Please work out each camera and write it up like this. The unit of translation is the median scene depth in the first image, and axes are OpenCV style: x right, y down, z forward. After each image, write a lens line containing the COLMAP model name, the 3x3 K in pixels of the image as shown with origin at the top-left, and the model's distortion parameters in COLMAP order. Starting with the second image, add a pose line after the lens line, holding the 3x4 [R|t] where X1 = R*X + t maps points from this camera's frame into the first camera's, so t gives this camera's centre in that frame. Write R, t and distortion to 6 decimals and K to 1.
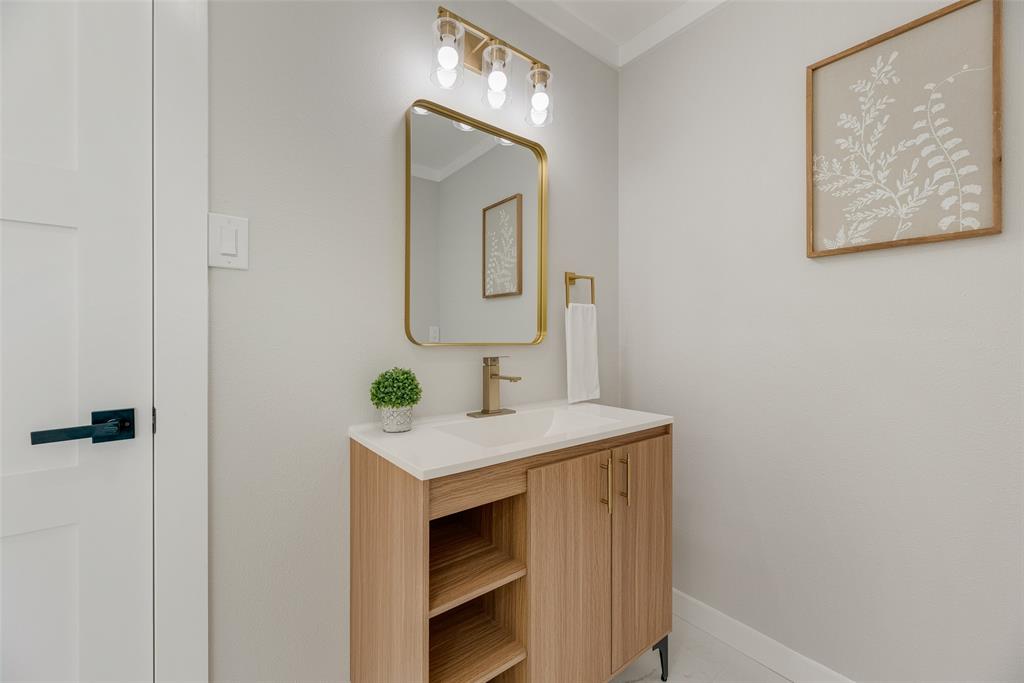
lens RADIAL K [[415.7, 0, 513.9], [0, 415.7, 337.7], [0, 0, 1]] dist [0.010093, 0.000176]
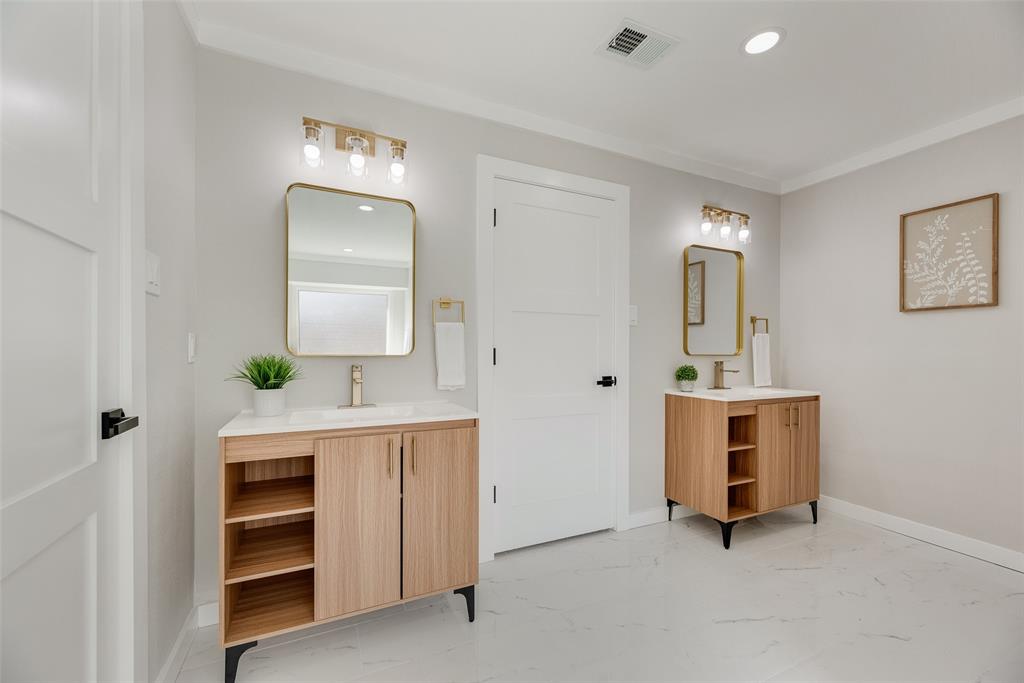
lens RADIAL K [[415.7, 0, 510.3], [0, 415.7, 349.8], [0, 0, 1]] dist [0.010093, 0.000176]
pose [[0.973645, 0.003262, -0.228046, -0.678662], [-0.003131, 0.999995, 0.000937, -0.010108], [0.228048, -0.000198, 0.973650, -1.435960]]
